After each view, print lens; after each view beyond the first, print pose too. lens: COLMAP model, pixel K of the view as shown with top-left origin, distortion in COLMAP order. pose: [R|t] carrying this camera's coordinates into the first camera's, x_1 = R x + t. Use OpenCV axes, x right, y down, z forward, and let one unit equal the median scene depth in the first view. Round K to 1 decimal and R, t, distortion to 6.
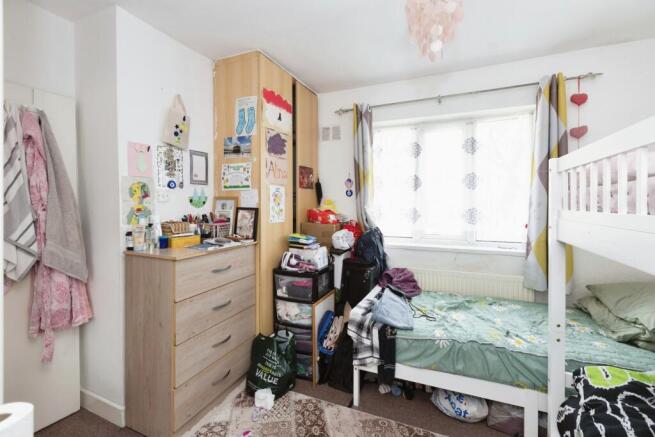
lens RADIAL K [[296.7, 0, 325.2], [0, 296.7, 206.4], [0, 0, 1]] dist [0.000646, 0.000175]
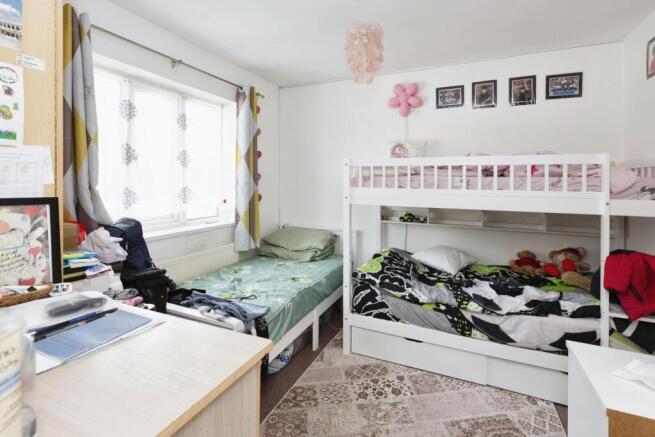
lens RADIAL K [[304.3, 0, 327.5], [0, 304.3, 180.7], [0, 0, 1]] dist [0.000501, 0.000073]
pose [[0.011021, 0.002324, 0.999937, -0.564327], [-0.003297, 0.999992, -0.002288, -0.014934], [-0.999934, -0.003272, 0.011028, 0.604481]]
